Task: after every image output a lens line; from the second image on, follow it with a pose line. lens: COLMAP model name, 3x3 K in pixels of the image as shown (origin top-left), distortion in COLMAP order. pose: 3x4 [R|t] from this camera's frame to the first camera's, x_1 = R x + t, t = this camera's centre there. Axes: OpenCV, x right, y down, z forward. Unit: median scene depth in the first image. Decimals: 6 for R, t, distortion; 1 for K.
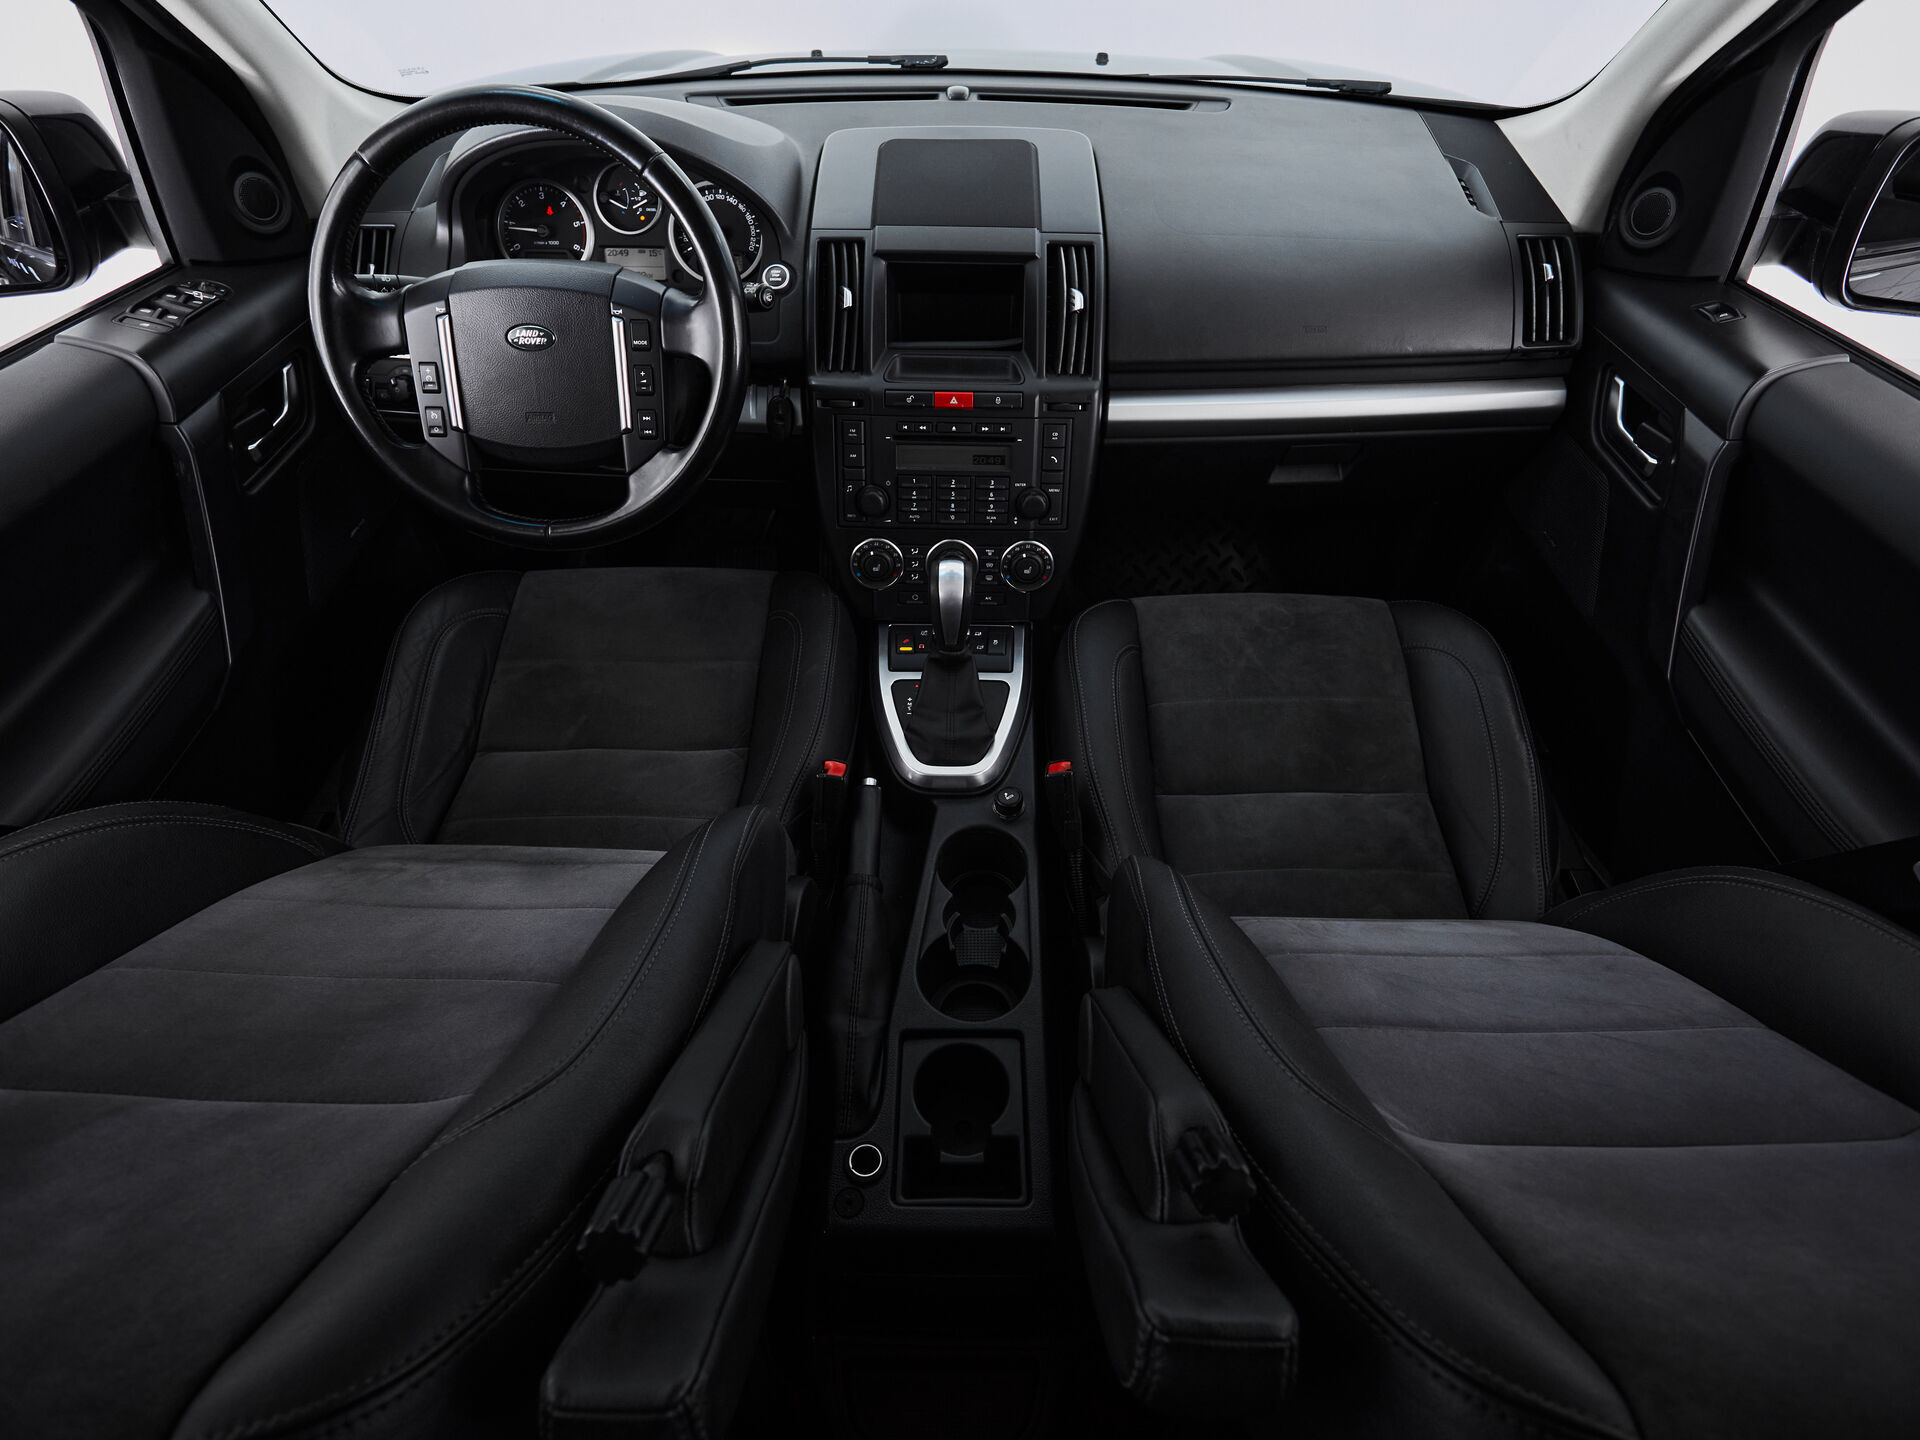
lens RADIAL K [[1008.3, 0, 960.0], [0, 1008.3, 720.0], [0, 0, 1]] dist [-0.003365, -0.000298]
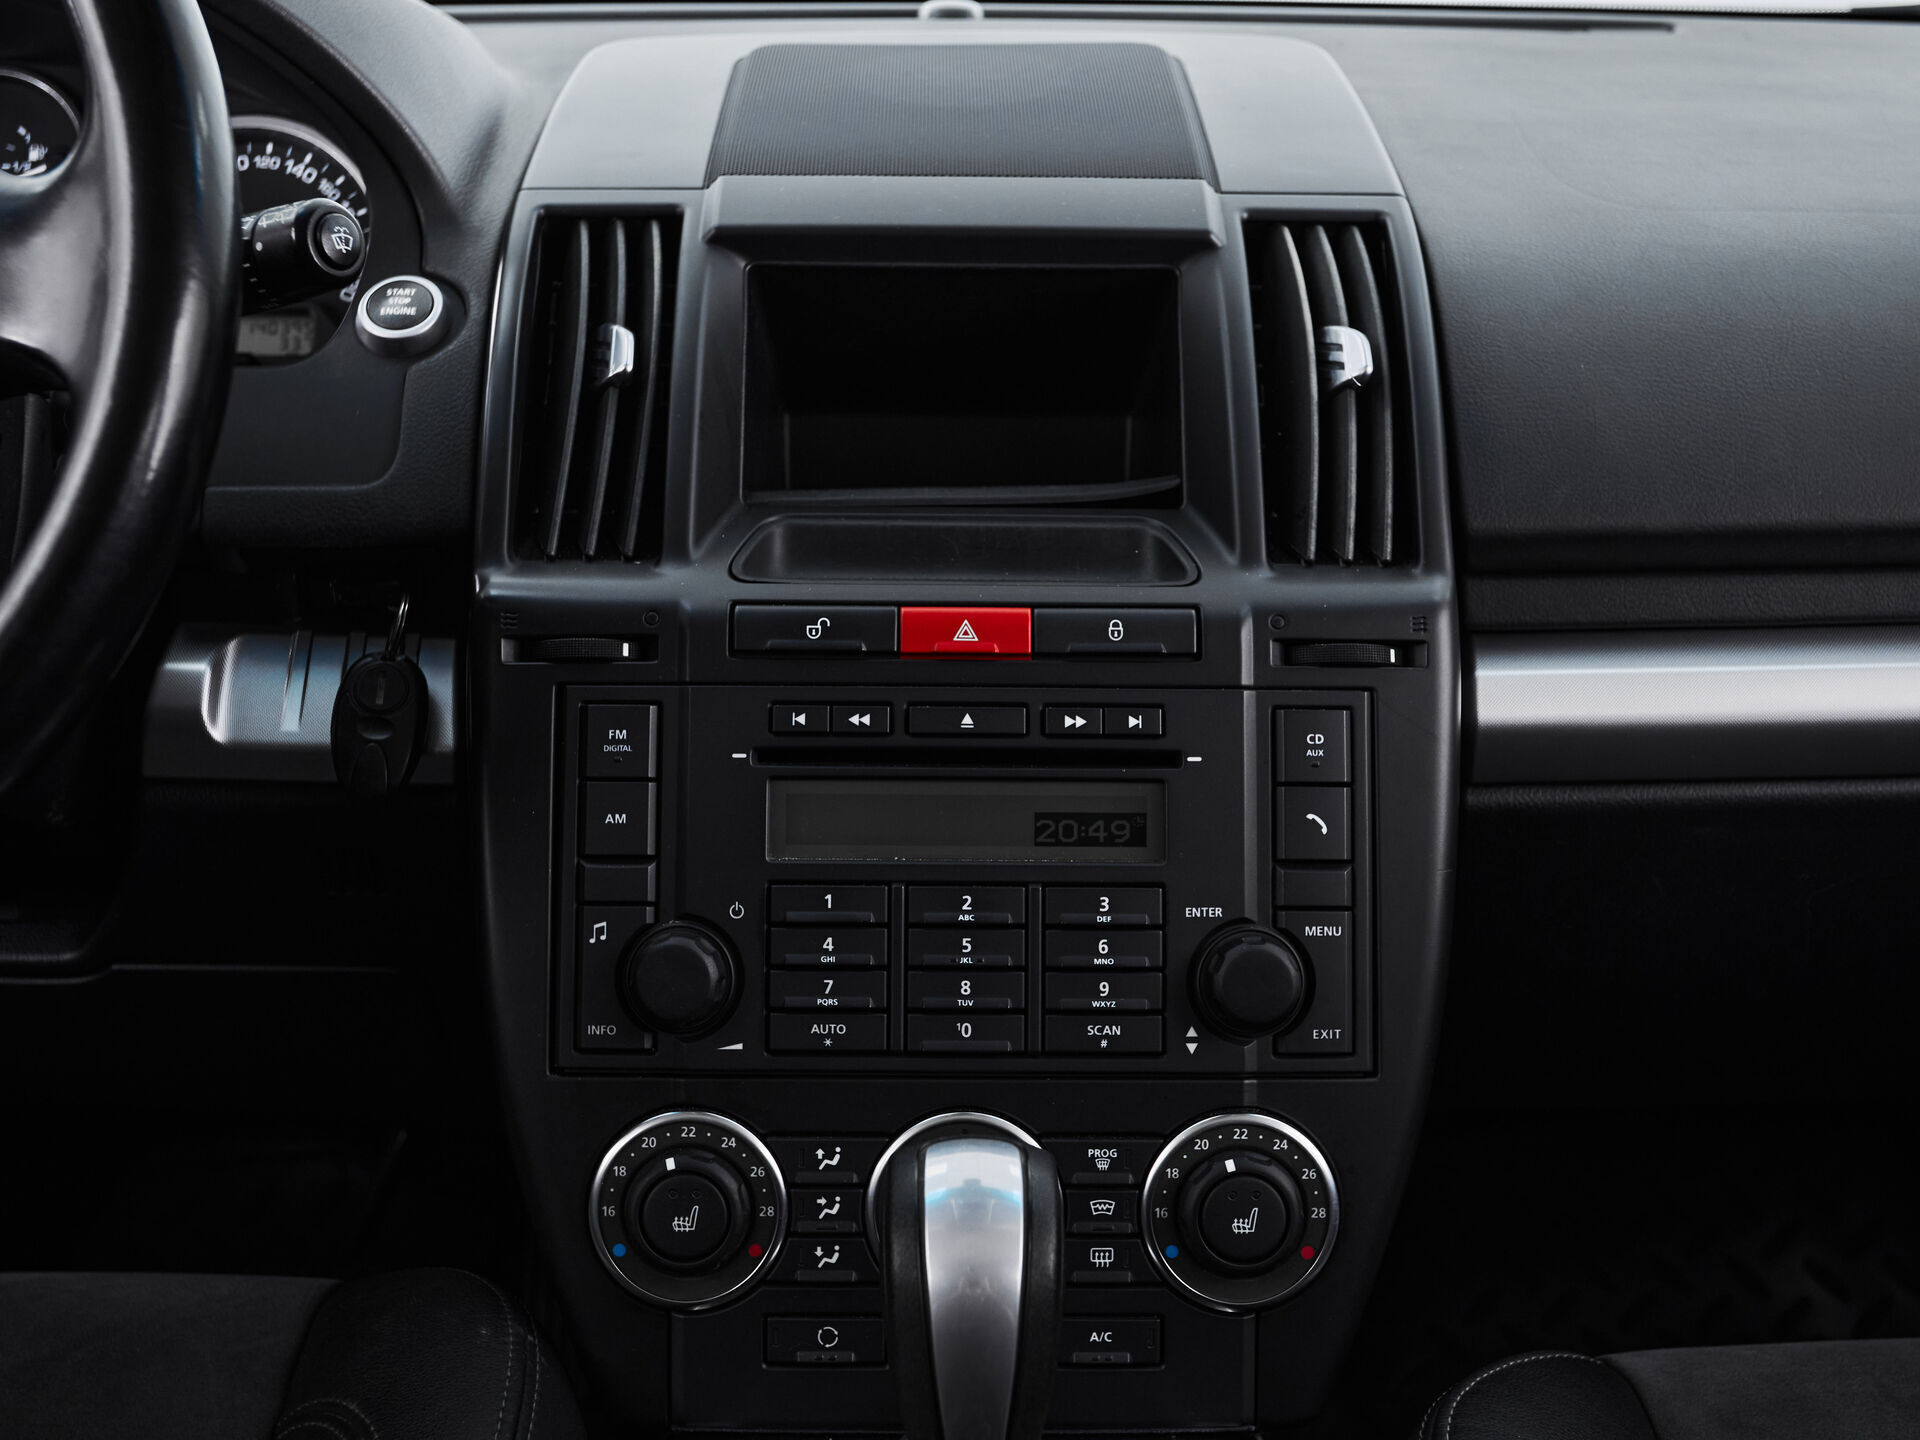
lens RADIAL K [[2340.4, 0, 960.0], [0, 2340.4, 720.0], [0, 0, 1]] dist [0.016902, 0.033582]
pose [[0.999802, -0.009739, 0.017328, -0.019655], [0.016564, 0.890110, -0.455445, 0.017405], [-0.010989, 0.455642, 0.890095, 0.395769]]
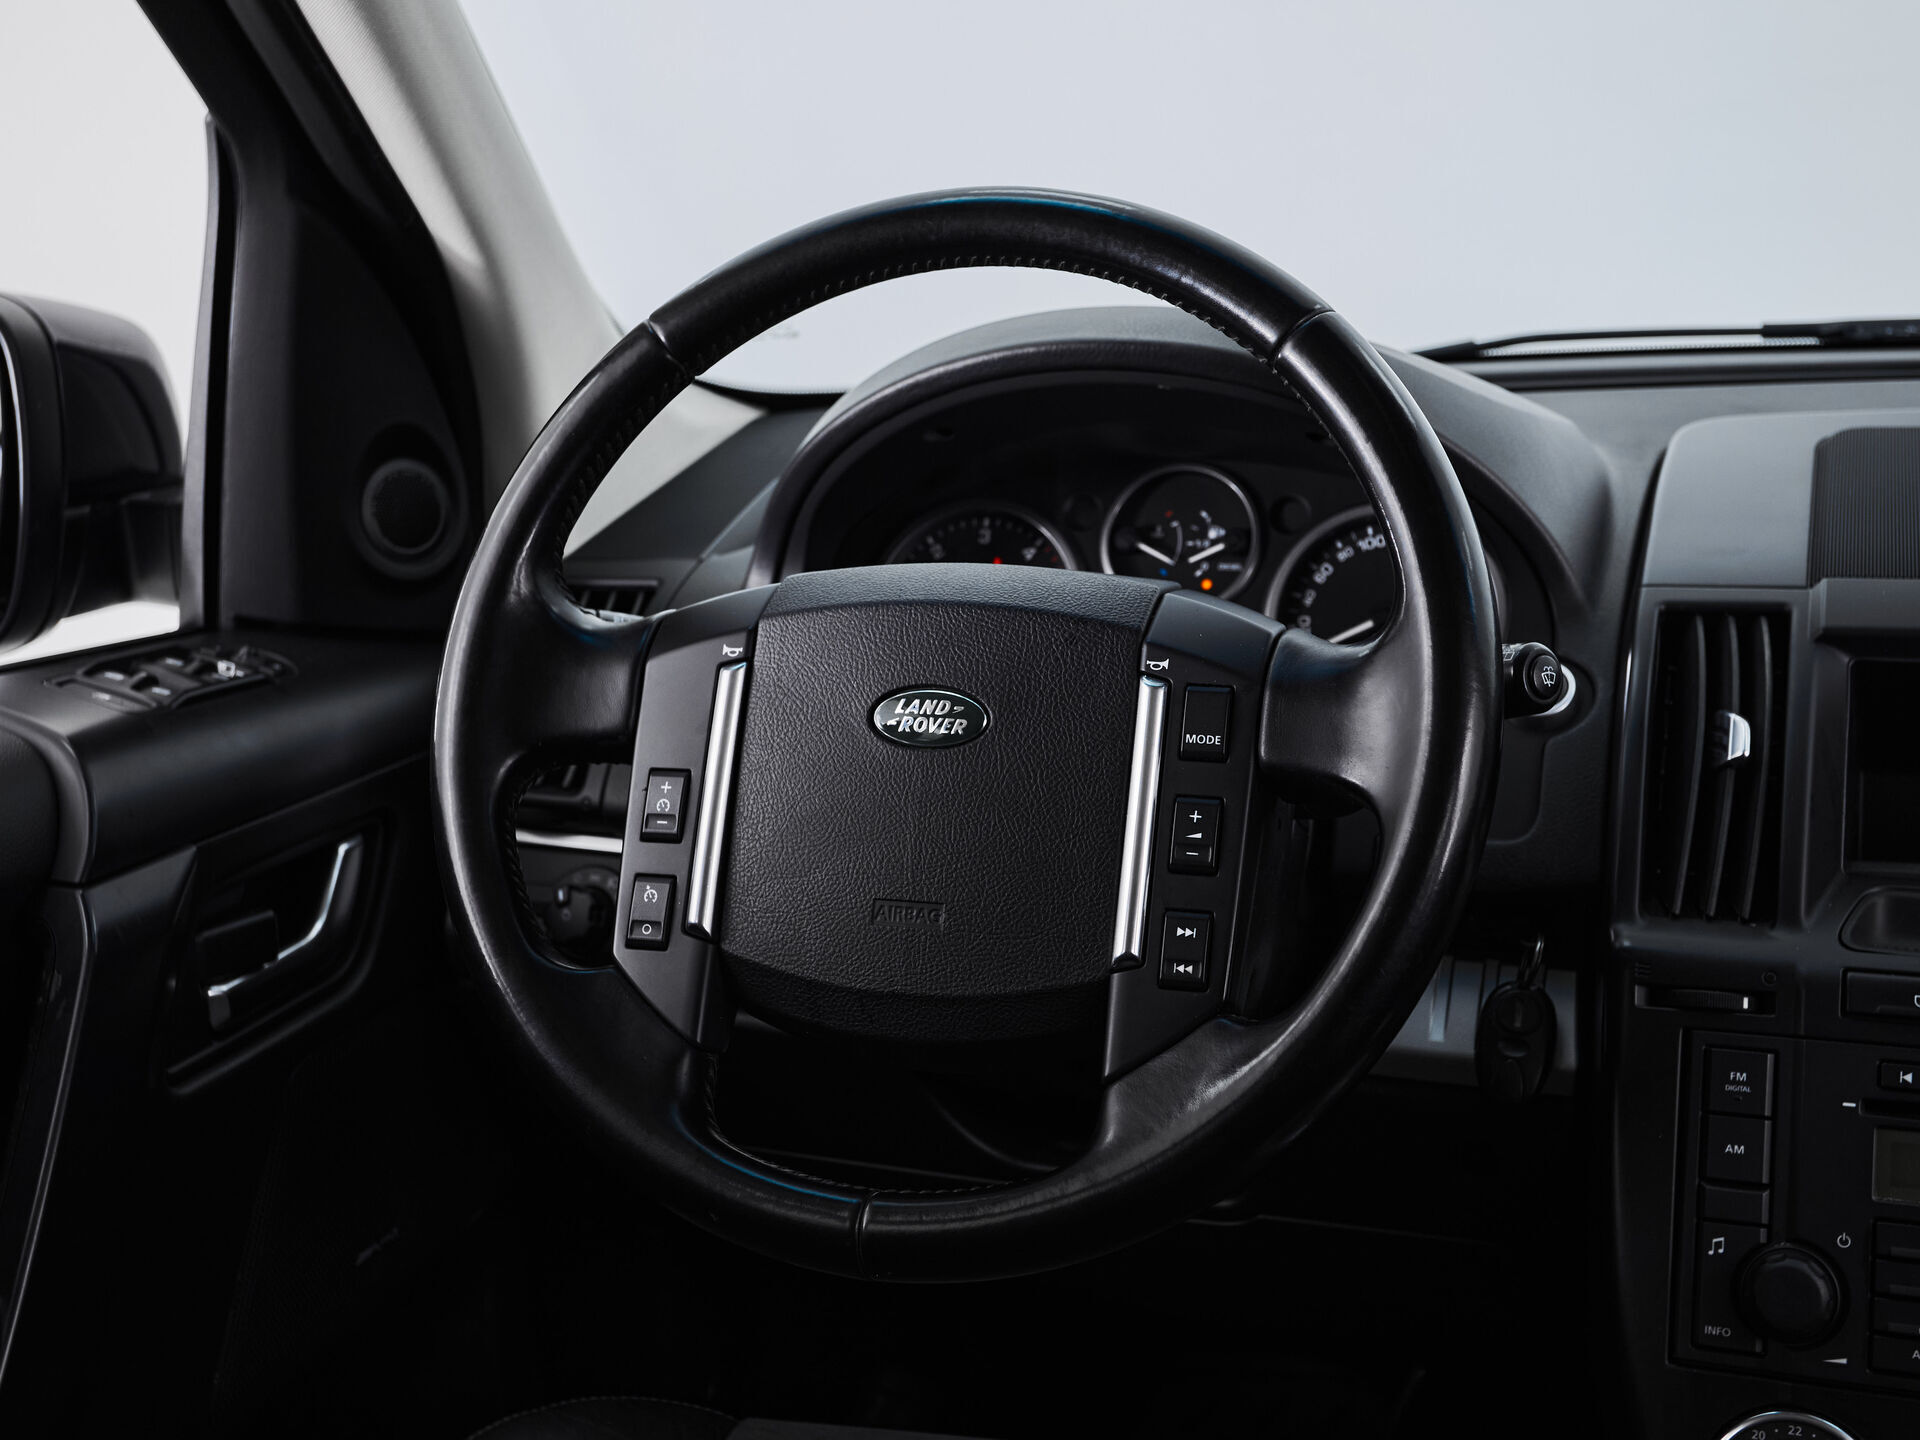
lens RADIAL K [[2492.4, 0, 960.0], [0, 2492.4, 720.0], [0, 0, 1]] dist [0.025043, 0.075221]
pose [[0.947429, 0.027134, -0.318815, -0.088891], [-0.188090, 0.853291, -0.486329, 0.070120], [0.258846, 0.520728, 0.813536, 0.181341]]
